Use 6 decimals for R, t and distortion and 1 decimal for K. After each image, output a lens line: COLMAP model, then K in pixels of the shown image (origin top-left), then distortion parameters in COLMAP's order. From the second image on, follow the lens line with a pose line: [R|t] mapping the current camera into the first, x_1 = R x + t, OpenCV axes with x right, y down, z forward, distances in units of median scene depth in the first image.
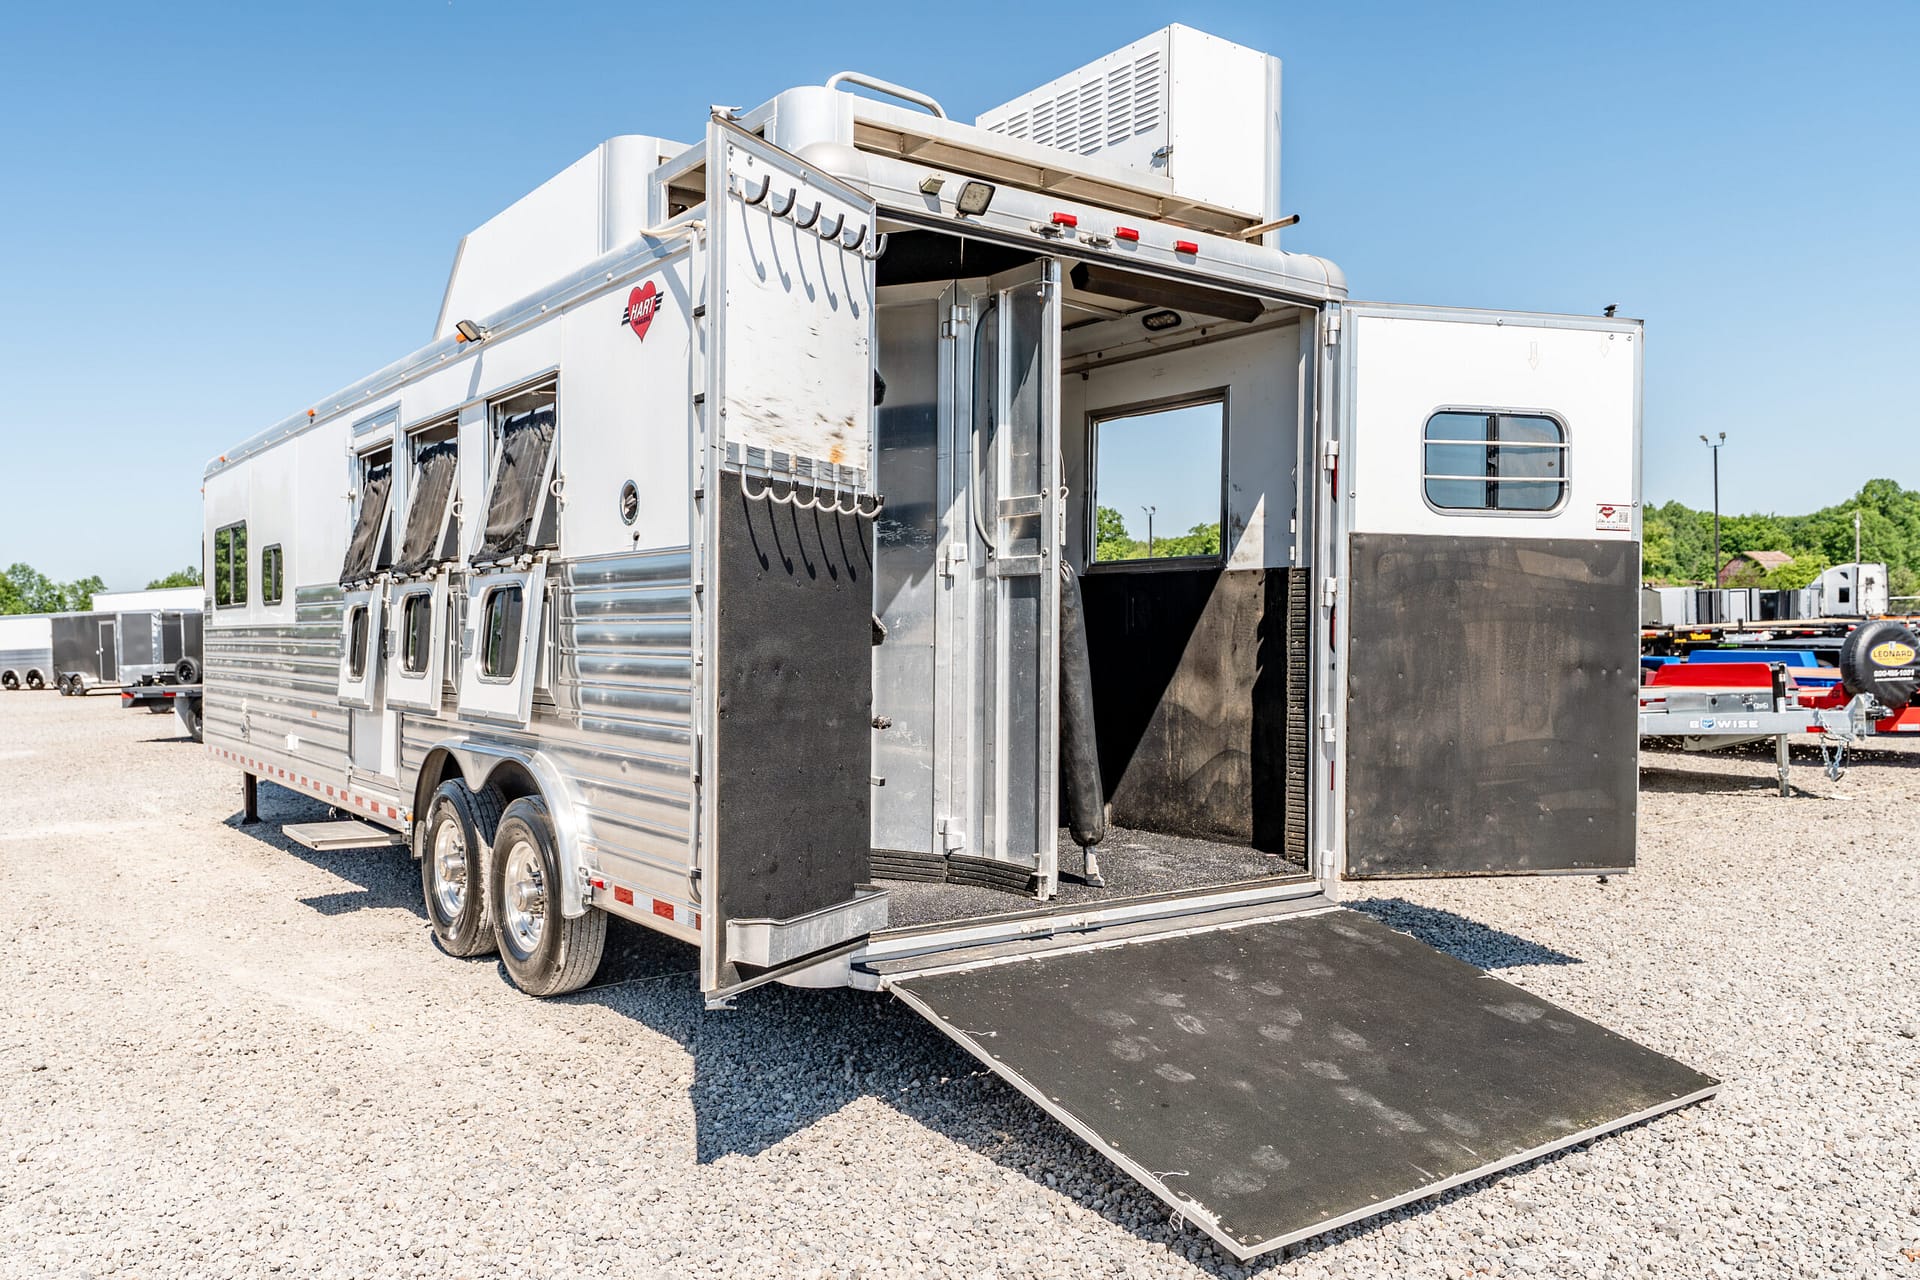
lens RADIAL K [[1430.0, 0, 853.3], [0, 1430.0, 636.9], [0, 0, 1]] dist [-0.003443, 0.000994]
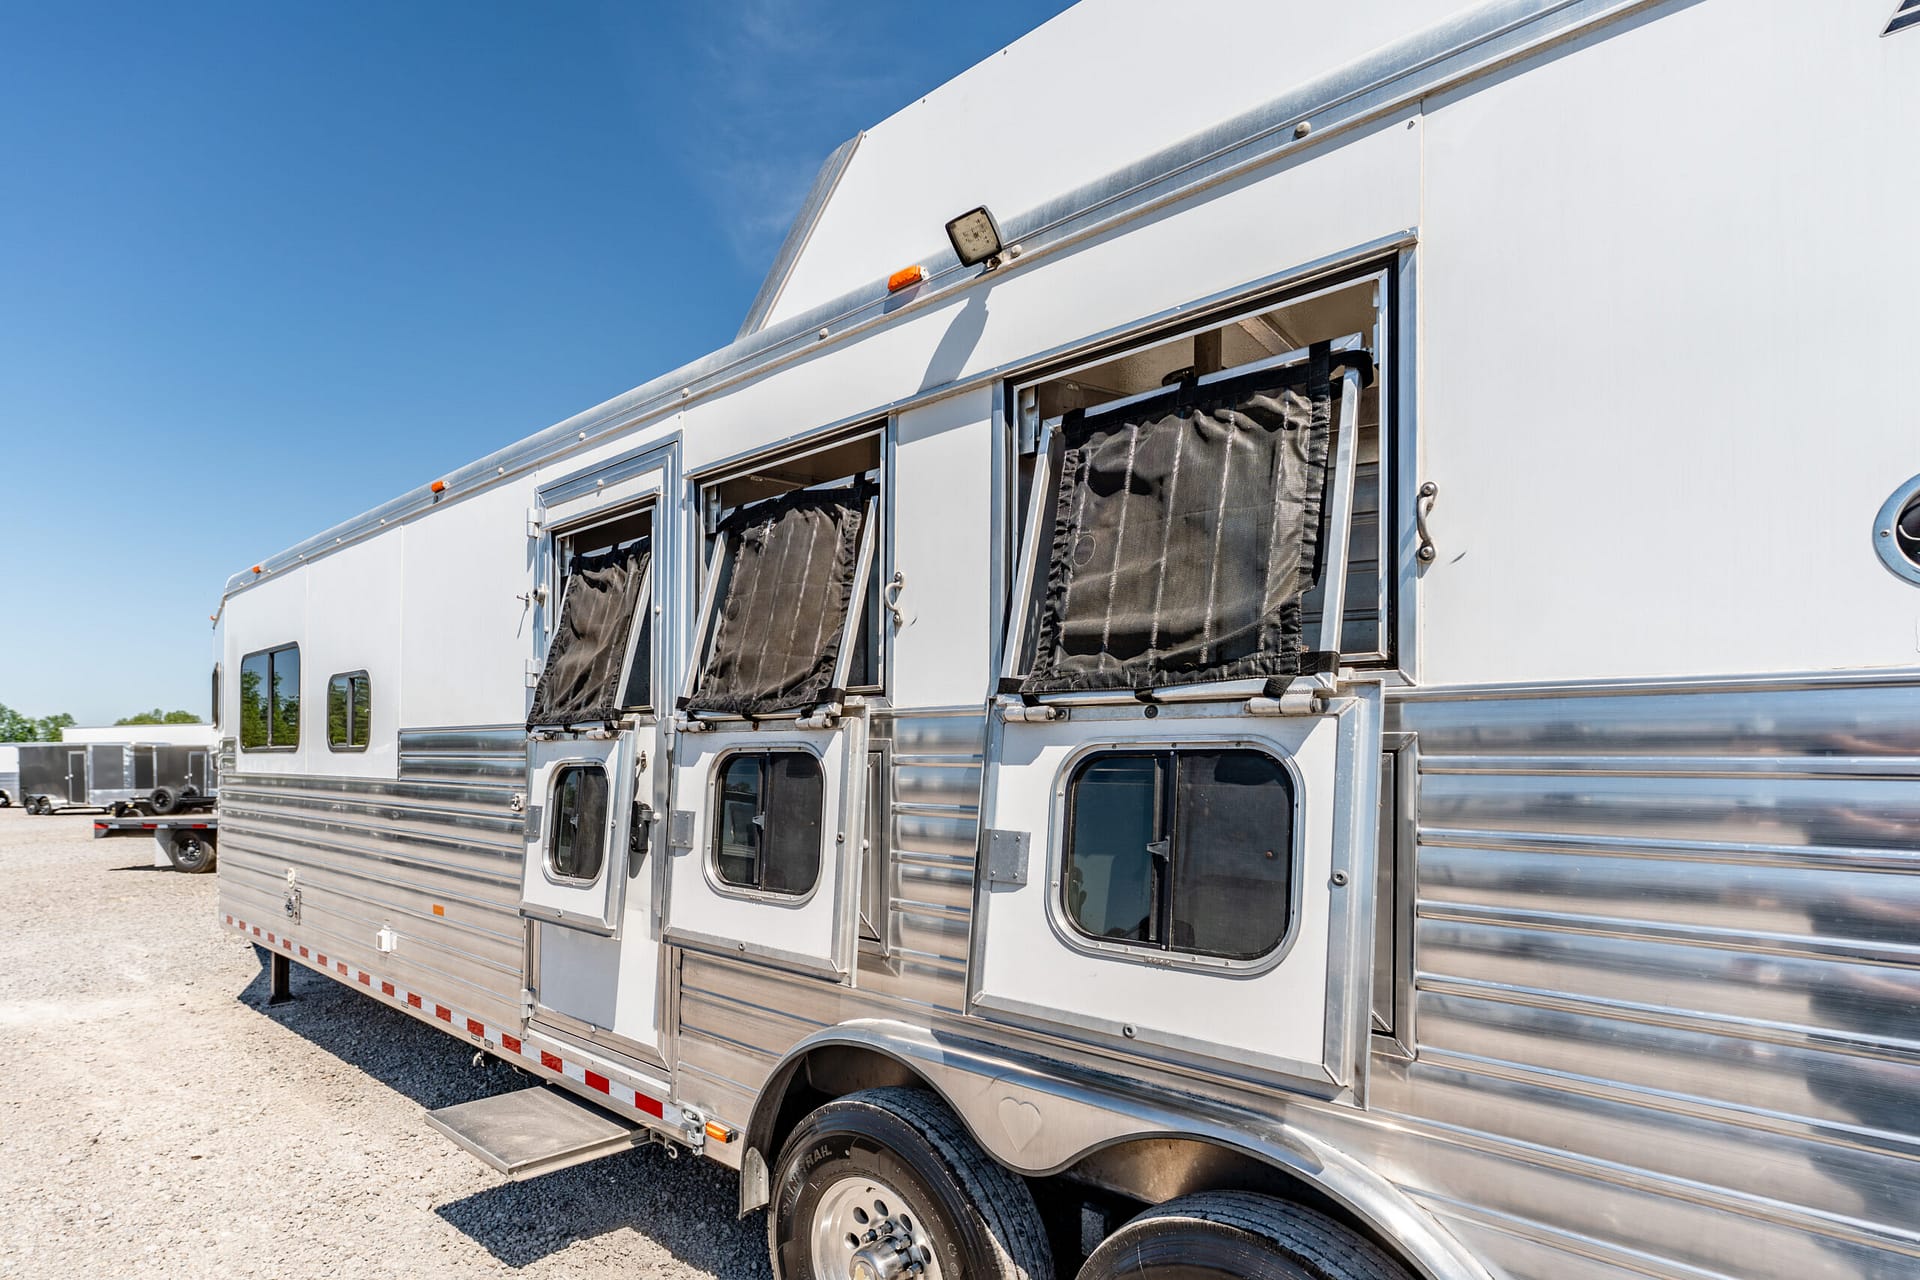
lens RADIAL K [[906.0, 0, 963.6], [0, 906.0, 785.6], [0, 0, 1]] dist [0.000447, -0.000147]
pose [[0.957090, 0.020115, 0.289091, -0.403127], [-0.022318, 0.999742, 0.004325, -0.023549], [-0.288929, -0.010591, 0.957292, 0.770835]]
